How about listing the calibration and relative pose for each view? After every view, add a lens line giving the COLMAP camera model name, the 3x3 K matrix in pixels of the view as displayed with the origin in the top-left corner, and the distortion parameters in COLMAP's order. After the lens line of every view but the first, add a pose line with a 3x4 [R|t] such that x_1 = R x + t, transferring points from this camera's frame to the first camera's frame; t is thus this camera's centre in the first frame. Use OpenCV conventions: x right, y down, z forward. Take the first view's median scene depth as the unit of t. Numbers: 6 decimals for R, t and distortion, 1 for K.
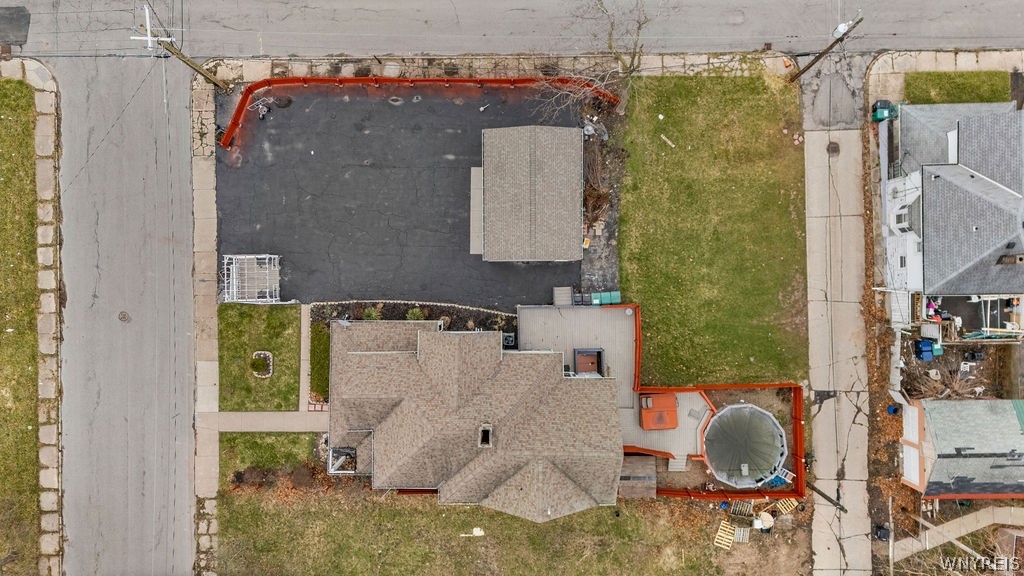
lens RADIAL K [[755.7, 0, 512.0], [0, 755.7, 288.0], [0, 0, 1]] dist [0.121009, -0.213055]
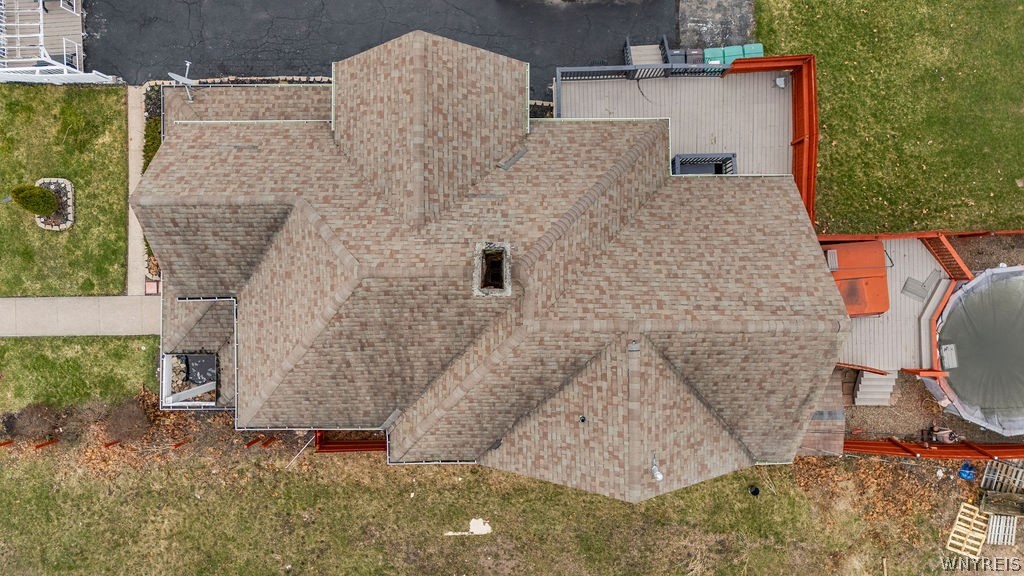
lens RADIAL K [[752.4, 0, 512.0], [0, 752.4, 288.0], [0, 0, 1]] dist [0.072126, -0.051679]
pose [[0.999942, -0.009039, -0.005900, -0.018360], [0.009058, 0.999954, 0.003125, 0.158280], [0.005871, -0.003179, 0.999978, 0.493686]]
